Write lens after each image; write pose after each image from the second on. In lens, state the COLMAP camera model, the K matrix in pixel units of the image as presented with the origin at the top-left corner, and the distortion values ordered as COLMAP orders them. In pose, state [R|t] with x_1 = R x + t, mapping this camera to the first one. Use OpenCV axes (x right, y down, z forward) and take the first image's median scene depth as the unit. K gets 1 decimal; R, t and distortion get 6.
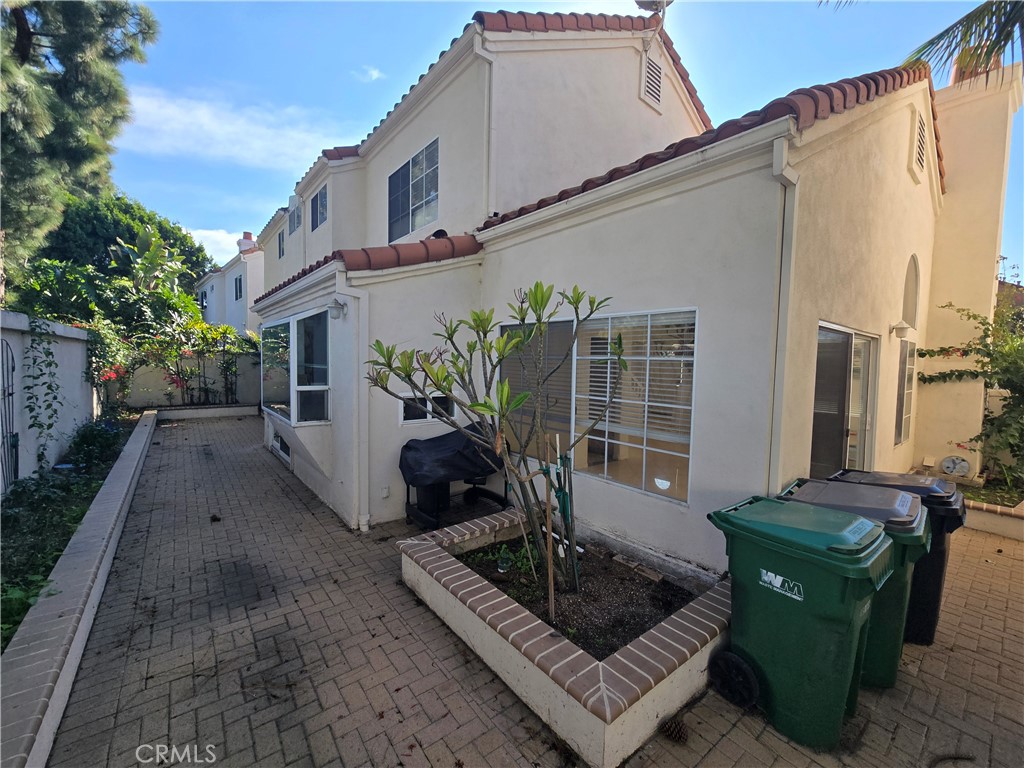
lens RADIAL K [[422.2, 0, 517.1], [0, 422.2, 384.8], [0, 0, 1]] dist [-0.000358, 0.000752]
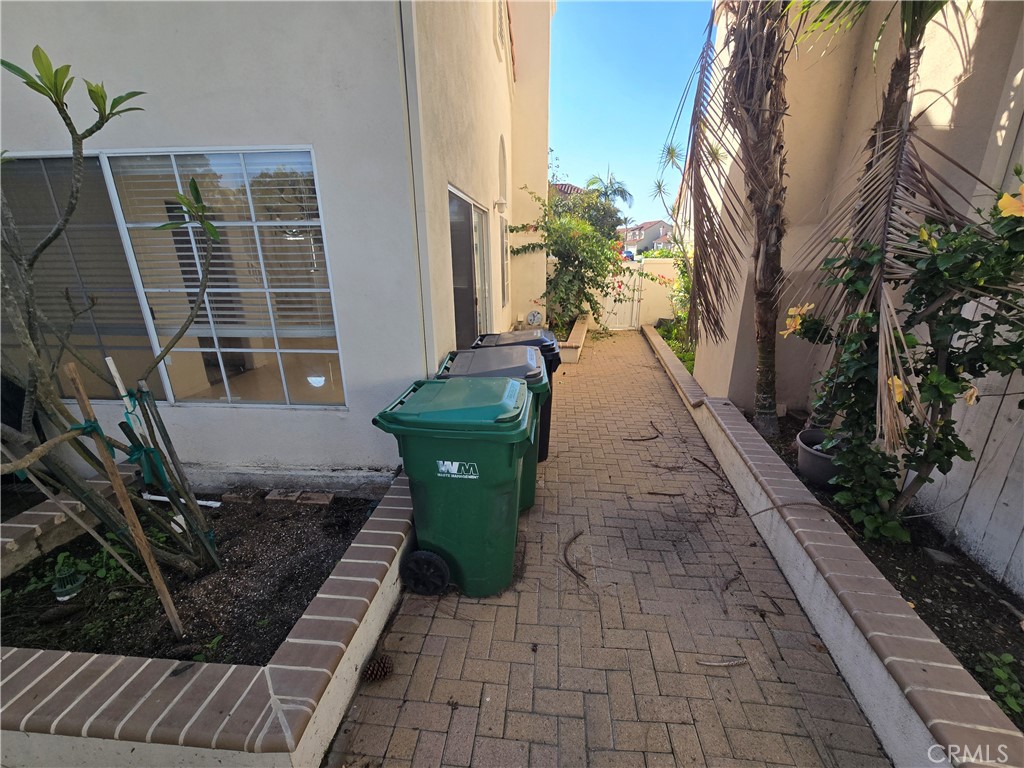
lens RADIAL K [[422.2, 0, 517.1], [0, 422.2, 384.8], [0, 0, 1]] dist [-0.000358, 0.000752]
pose [[0.695394, -0.244864, 0.675625, 0.086061], [0.062107, 0.957119, 0.282960, 0.023378], [-0.715940, -0.154807, 0.680783, 0.198068]]
